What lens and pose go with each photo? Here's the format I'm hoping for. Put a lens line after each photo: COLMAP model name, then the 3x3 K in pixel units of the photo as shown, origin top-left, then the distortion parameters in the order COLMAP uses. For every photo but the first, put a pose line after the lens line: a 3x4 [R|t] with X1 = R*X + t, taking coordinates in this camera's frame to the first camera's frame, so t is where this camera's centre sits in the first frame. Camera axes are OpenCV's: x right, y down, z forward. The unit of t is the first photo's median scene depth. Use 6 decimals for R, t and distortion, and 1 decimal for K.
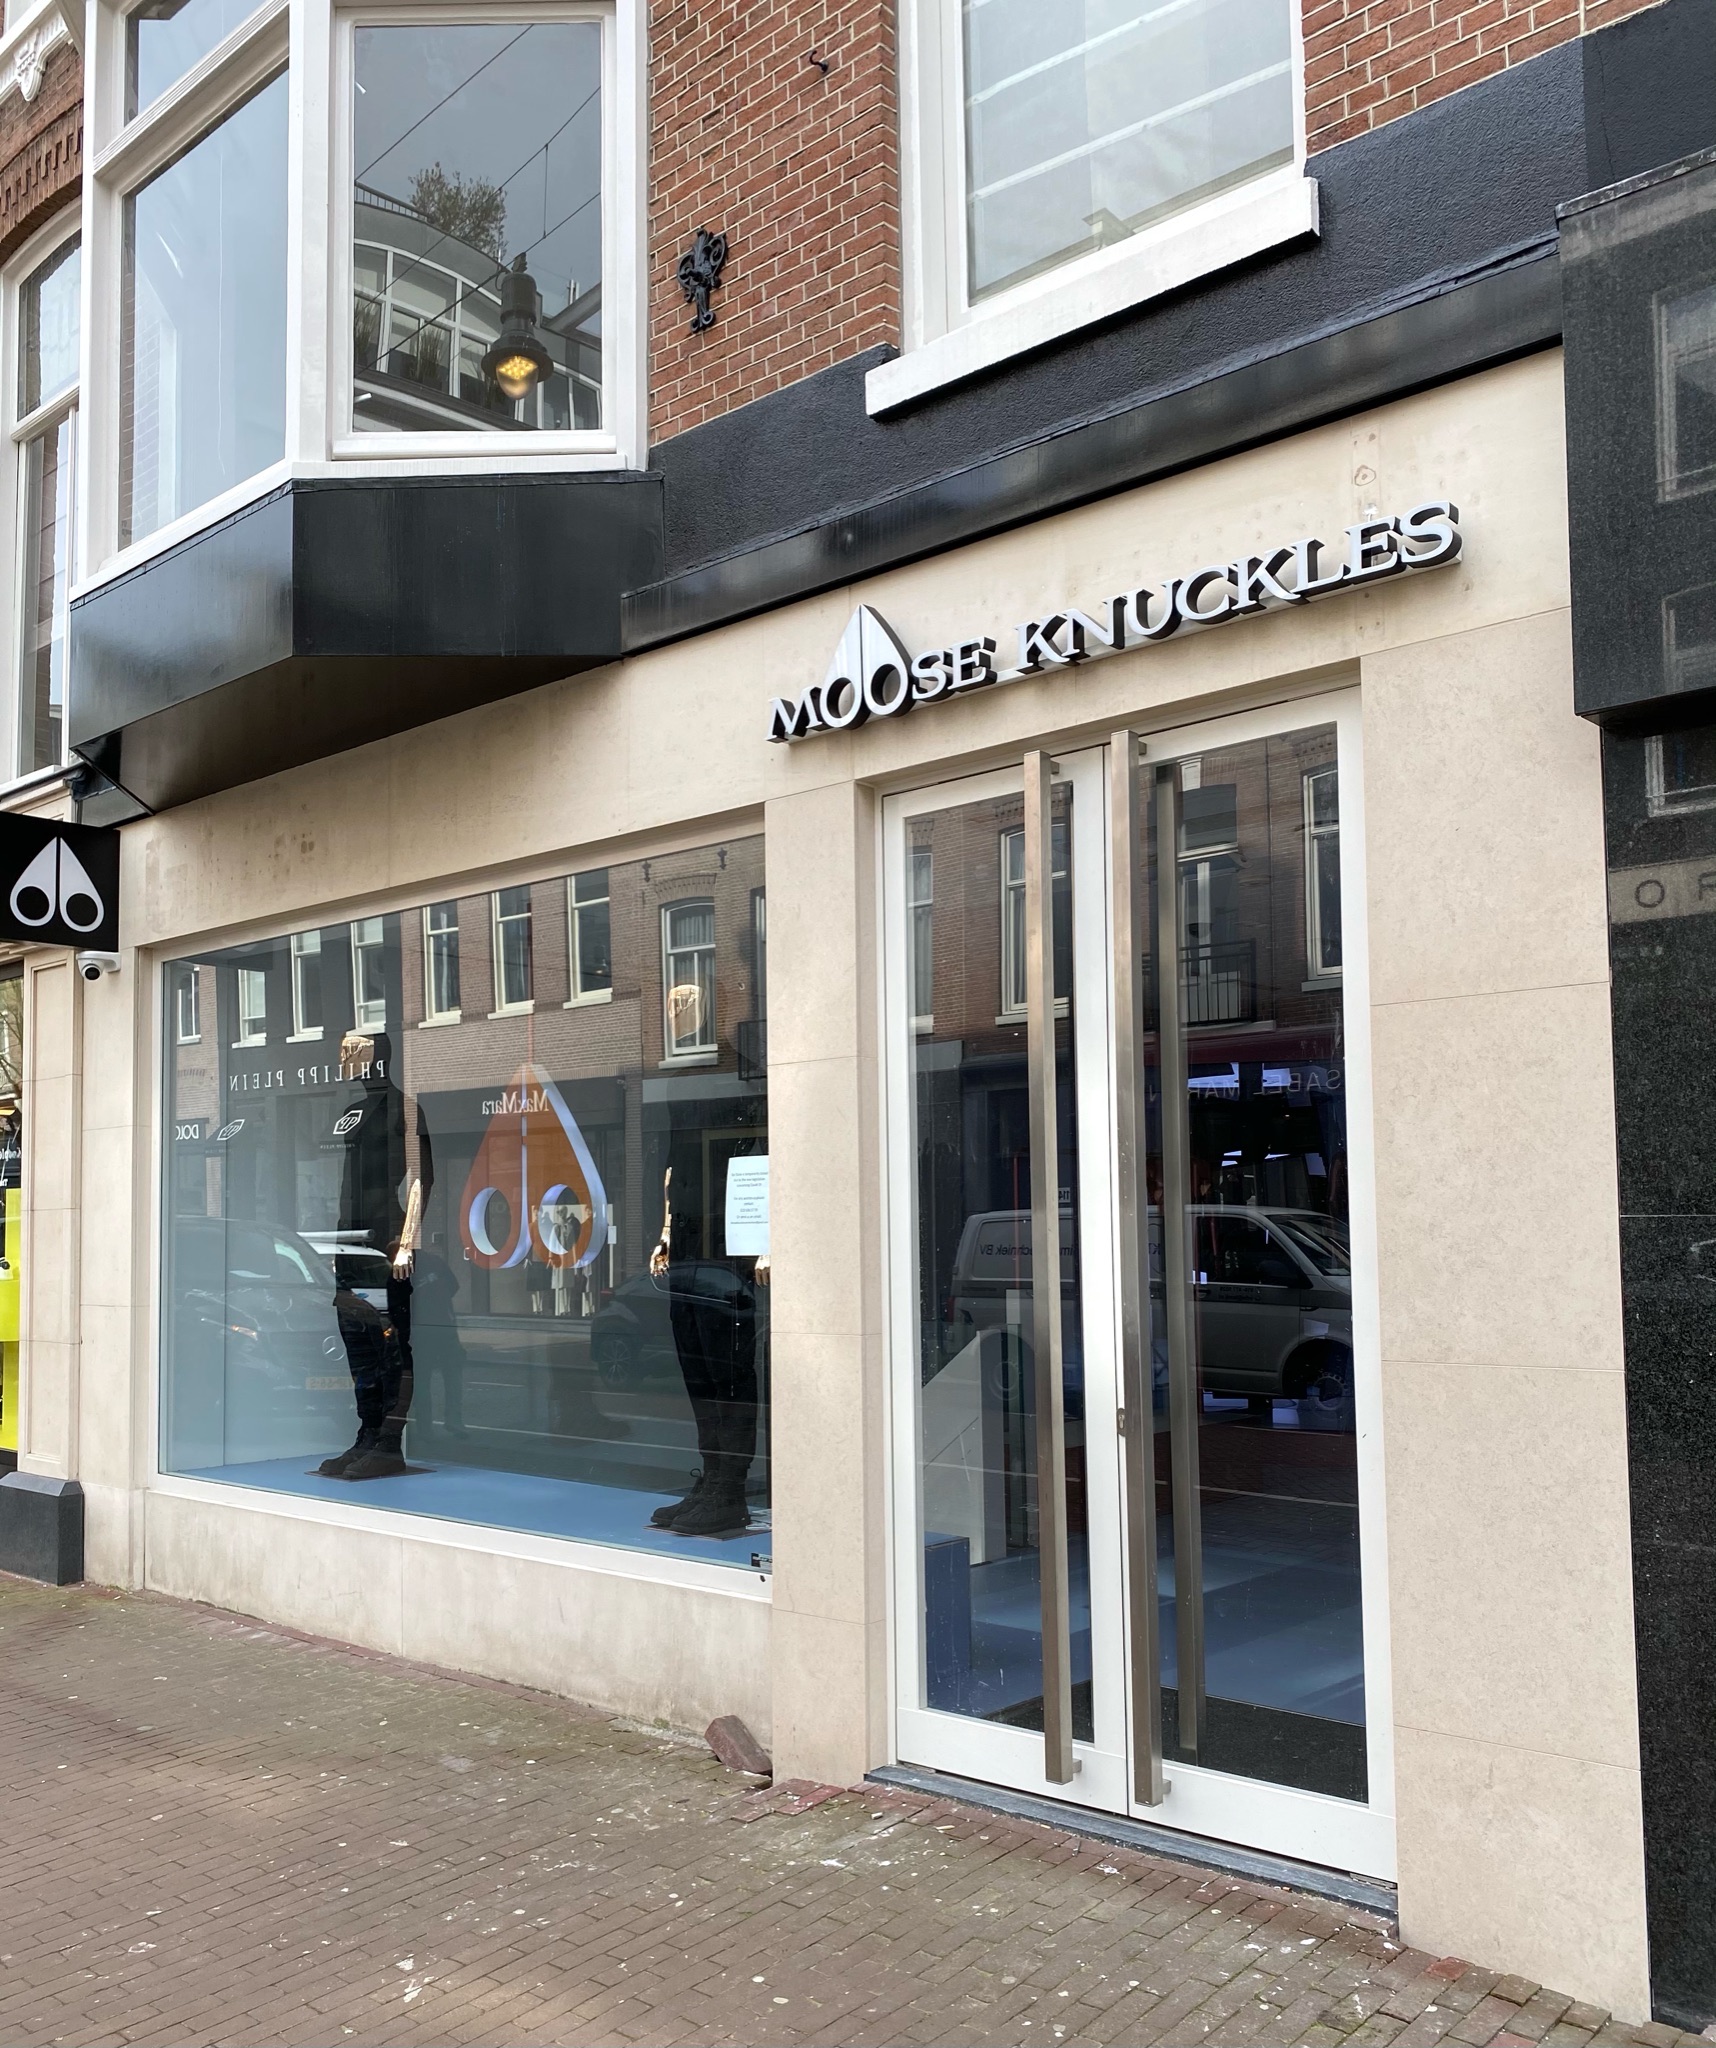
lens RADIAL K [[1756.2, 0, 858.0], [0, 1756.2, 1118.8], [0, 0, 1]] dist [0.031670, -0.041855]
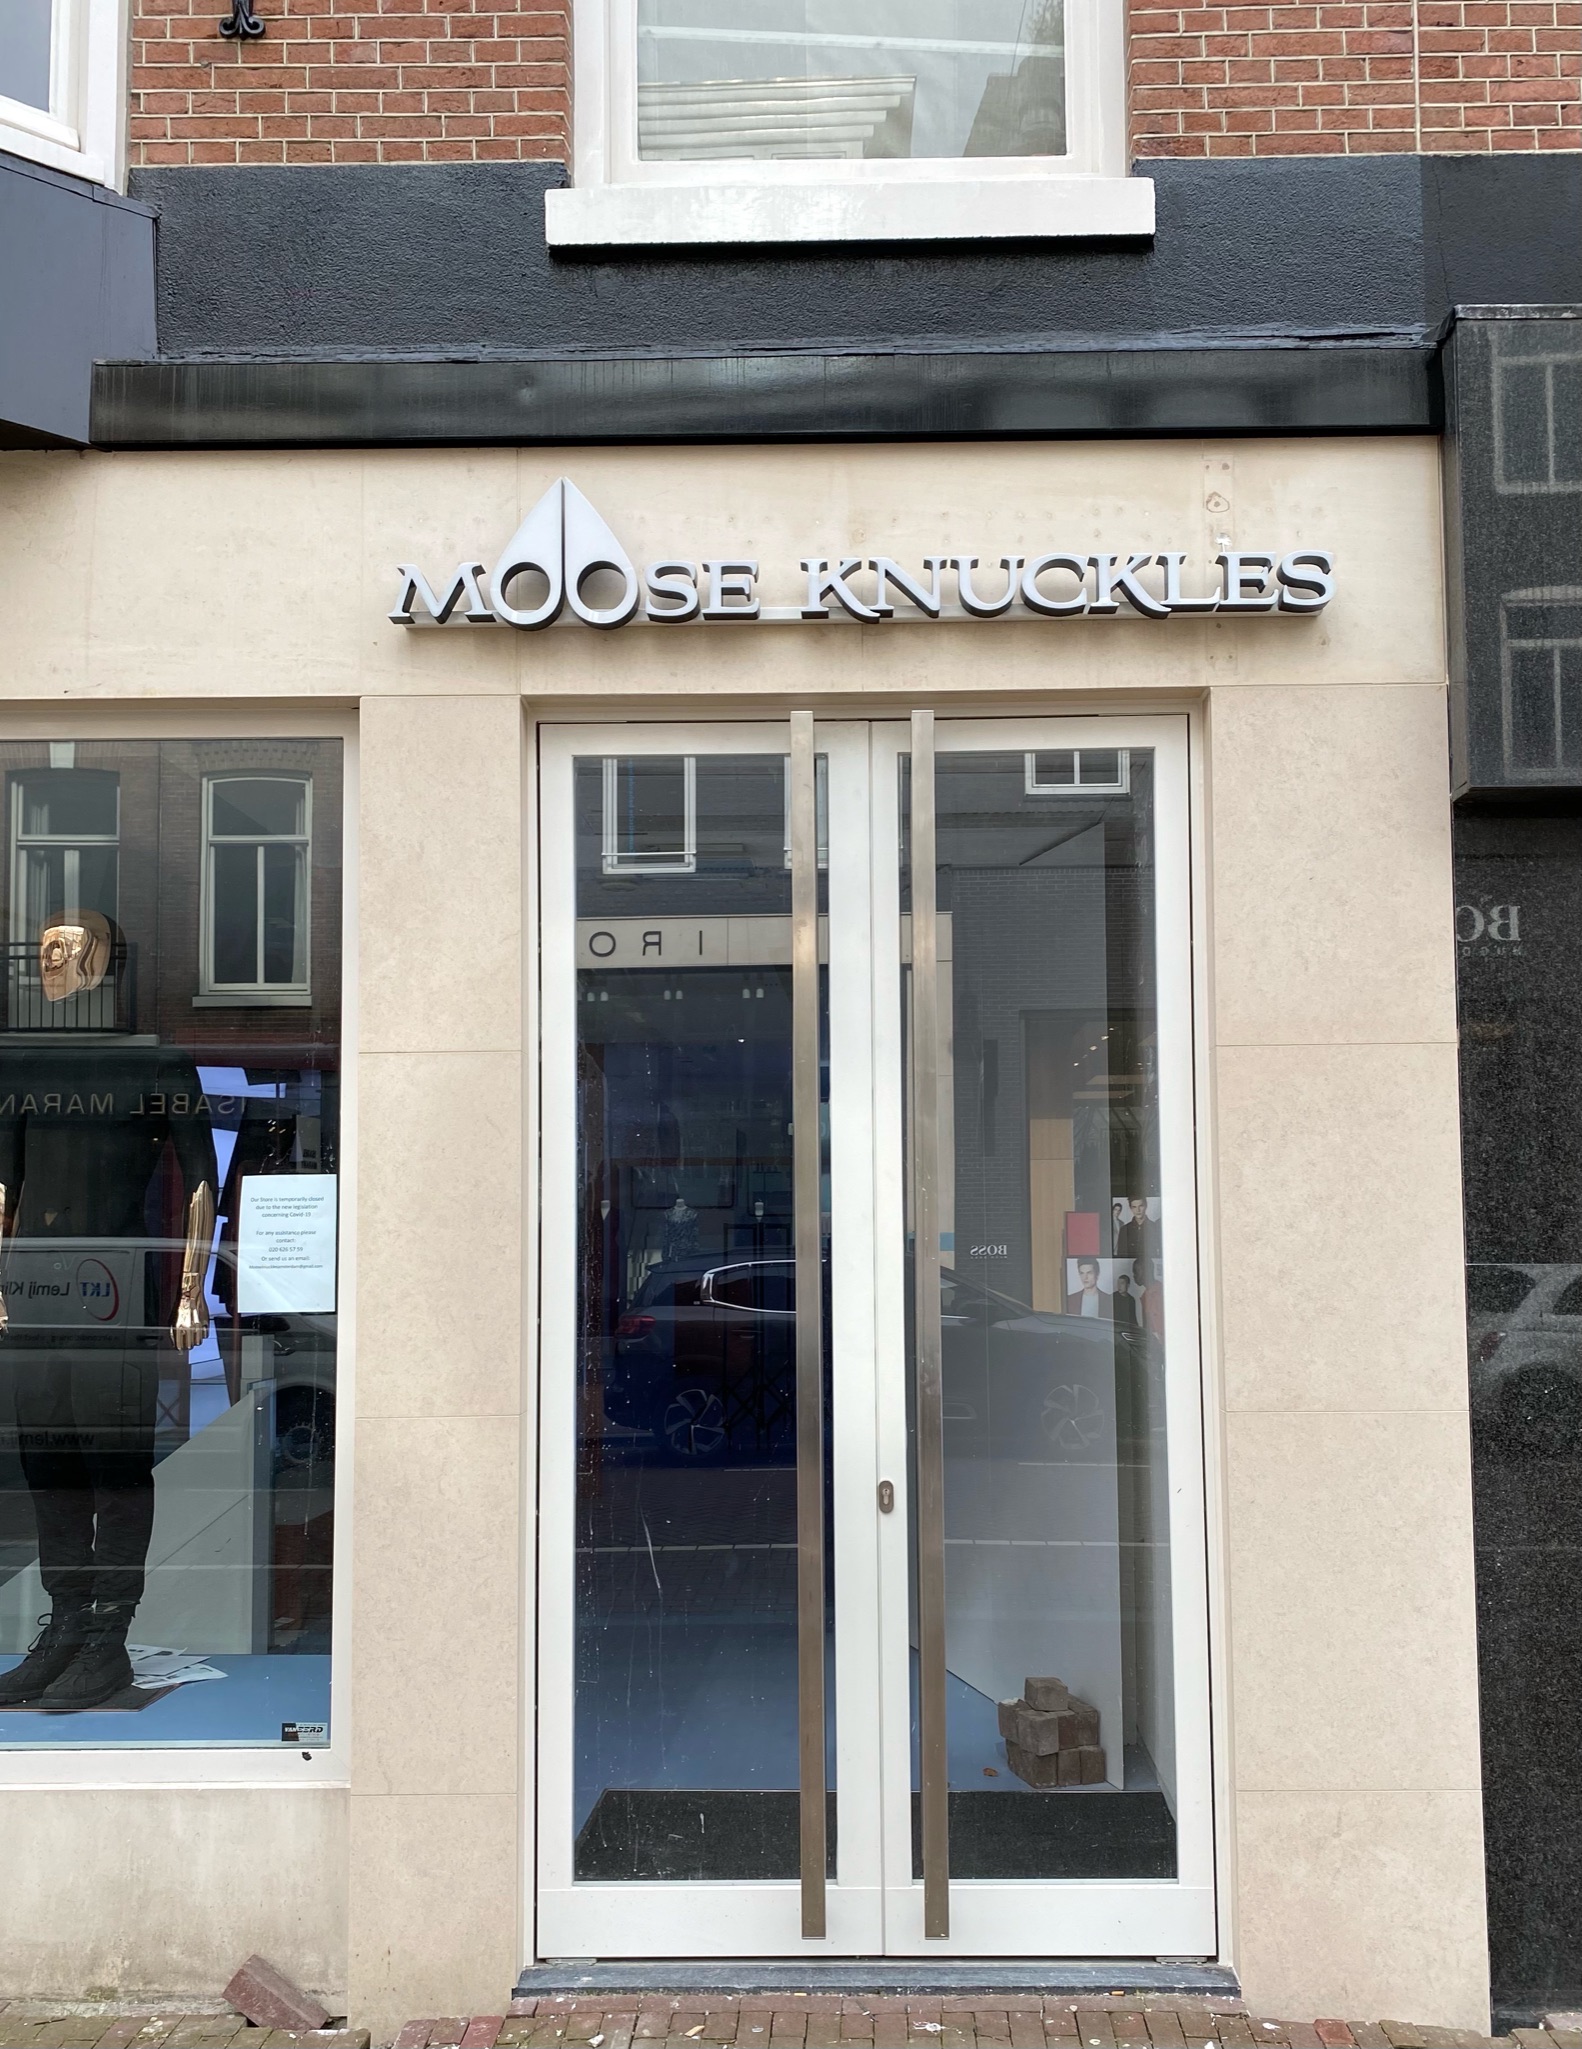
lens RADIAL K [[1762.9, 0, 786.7], [0, 1762.9, 1117.1], [0, 0, 1]] dist [0.032343, -0.042071]
pose [[0.758015, 0.053940, 0.650002, -0.518113], [-0.043276, 0.998538, -0.032396, 0.016985], [-0.650799, -0.003573, 0.759241, 0.413740]]
